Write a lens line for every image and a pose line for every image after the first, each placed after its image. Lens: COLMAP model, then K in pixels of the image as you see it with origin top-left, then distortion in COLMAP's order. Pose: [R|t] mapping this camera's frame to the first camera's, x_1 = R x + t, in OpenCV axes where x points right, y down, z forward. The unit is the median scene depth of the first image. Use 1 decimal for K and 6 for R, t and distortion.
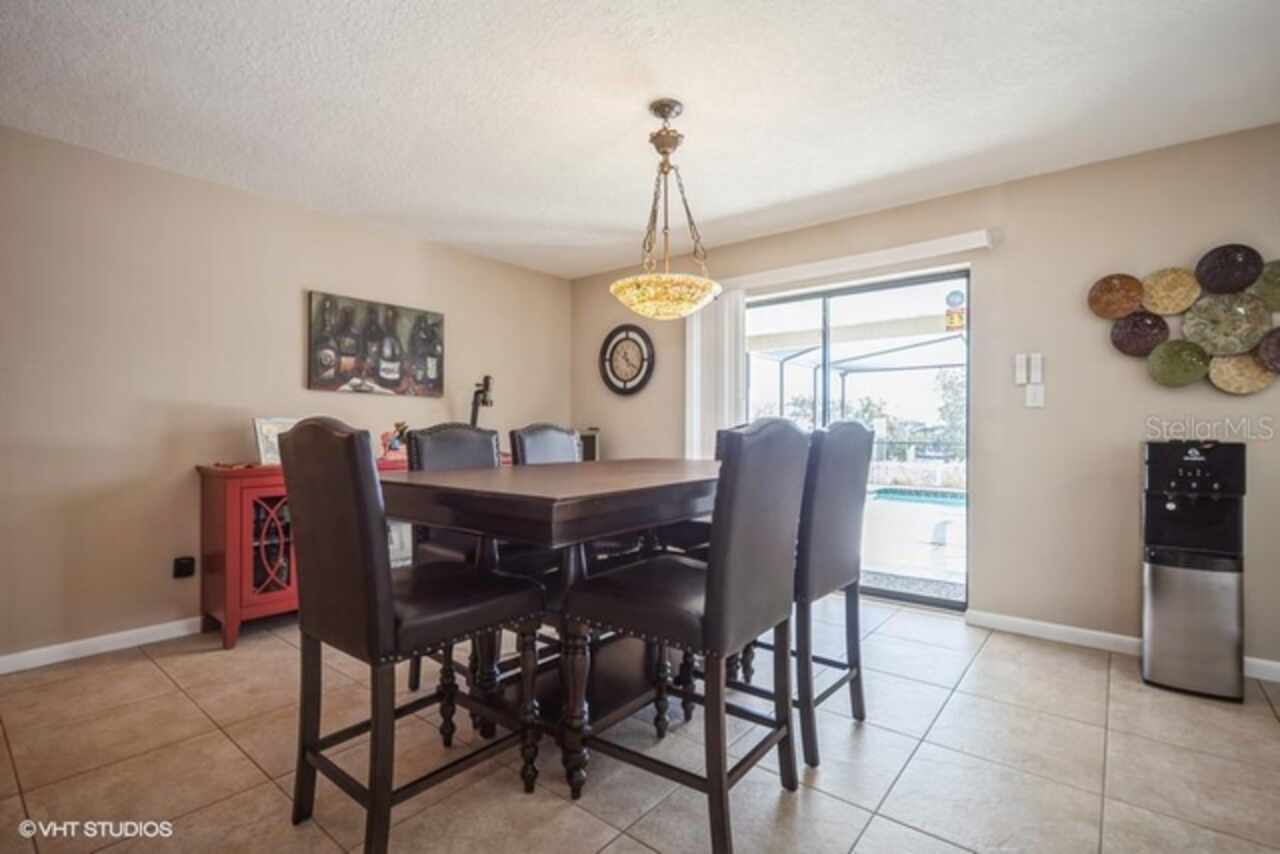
lens RADIAL K [[591.5, 0, 640.8], [0, 591.5, 424.8], [0, 0, 1]] dist [0.001015, -0.000070]
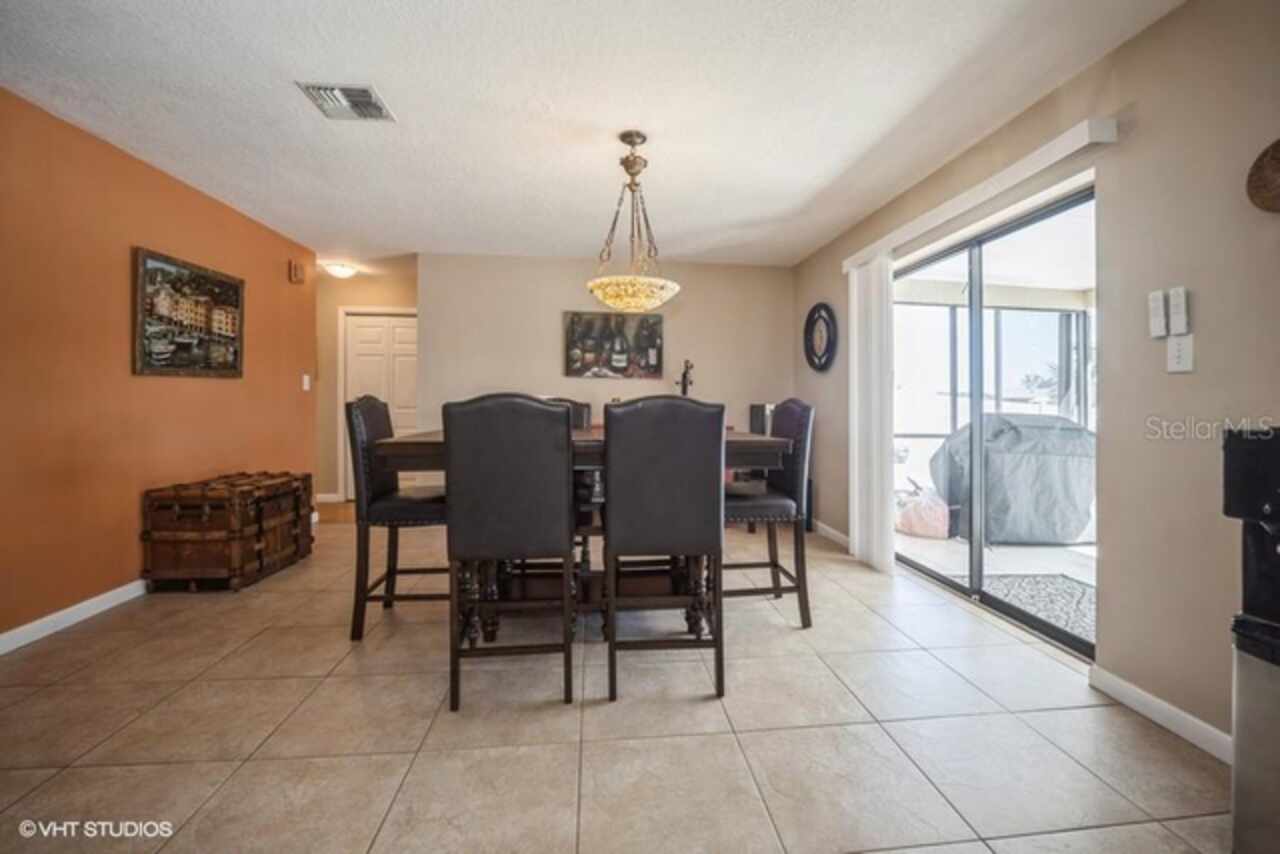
lens RADIAL K [[540.3, 0, 657.2], [0, 540.3, 406.4], [0, 0, 1]] dist [-0.001603, 0.000208]
pose [[0.723011, 0.008433, -0.690785, 0.530264], [-0.003219, 0.999956, 0.008838, 0.004520], [0.690829, -0.004166, 0.723006, 0.145692]]
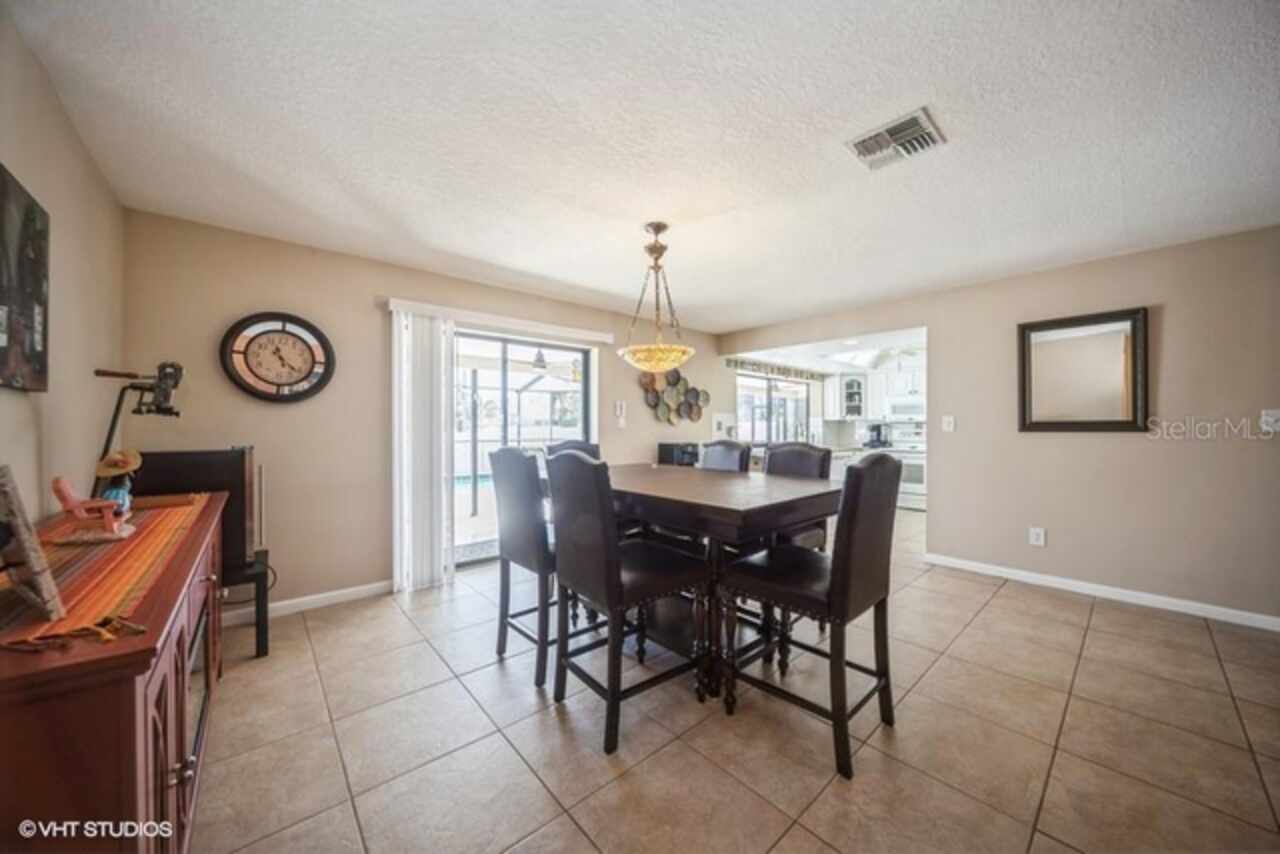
lens RADIAL K [[454.1, 0, 640.1], [0, 454.1, 428.5], [0, 0, 1]] dist [-0.010200, -0.000243]
pose [[0.176751, 0.002540, 0.984252, -0.665934], [-0.003764, 0.999991, -0.001904, -0.019298], [-0.984248, -0.003368, 0.176759, 0.518650]]
